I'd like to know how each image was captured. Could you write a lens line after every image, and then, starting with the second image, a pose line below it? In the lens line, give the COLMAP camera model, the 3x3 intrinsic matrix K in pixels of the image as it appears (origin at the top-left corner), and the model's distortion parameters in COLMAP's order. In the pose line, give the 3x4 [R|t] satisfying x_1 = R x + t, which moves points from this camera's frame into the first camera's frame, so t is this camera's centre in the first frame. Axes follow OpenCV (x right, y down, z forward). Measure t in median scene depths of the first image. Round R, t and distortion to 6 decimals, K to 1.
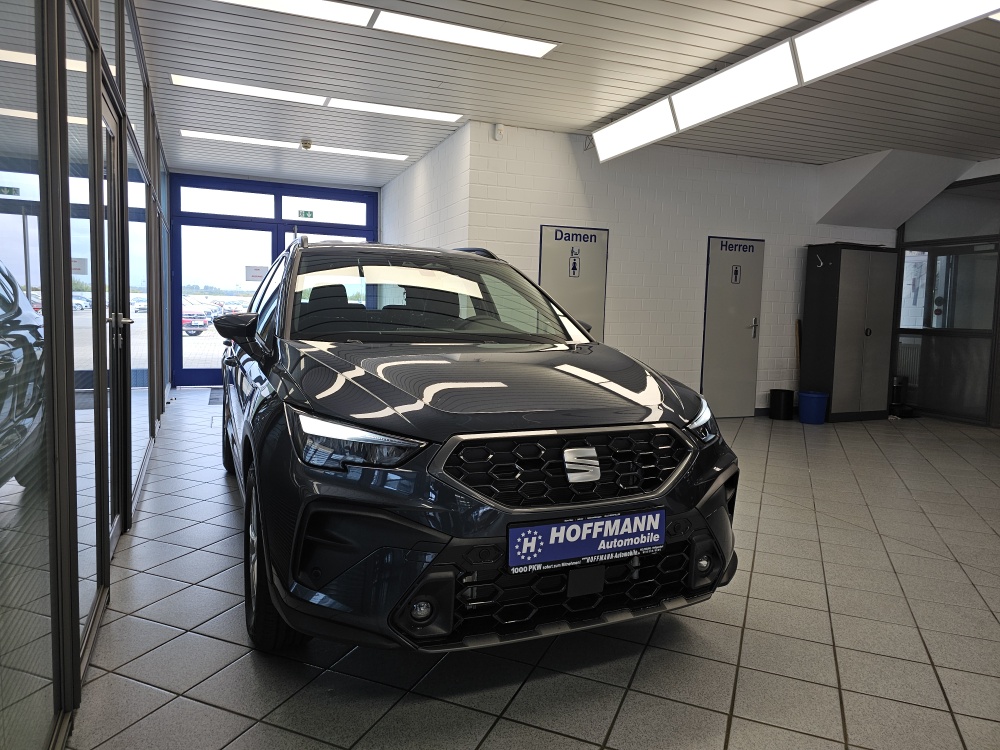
lens RADIAL K [[680.2, 0, 499.8], [0, 680.2, 375.4], [0, 0, 1]] dist [0.053919, -0.058259]
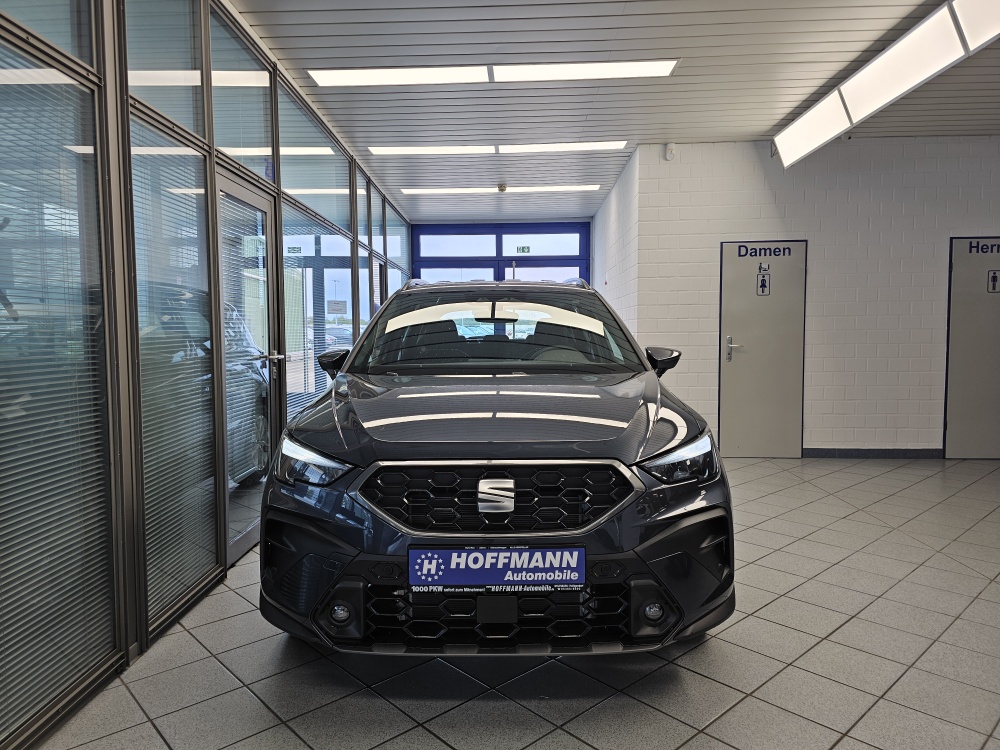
lens RADIAL K [[680.2, 0, 490.2], [0, 680.2, 382.6], [0, 0, 1]] dist [0.053919, -0.058259]
pose [[0.905754, 0.000063, -0.423805, 0.266874], [-0.009518, 0.999751, -0.020194, -0.009215], [0.423698, 0.022325, 0.905529, 0.028119]]
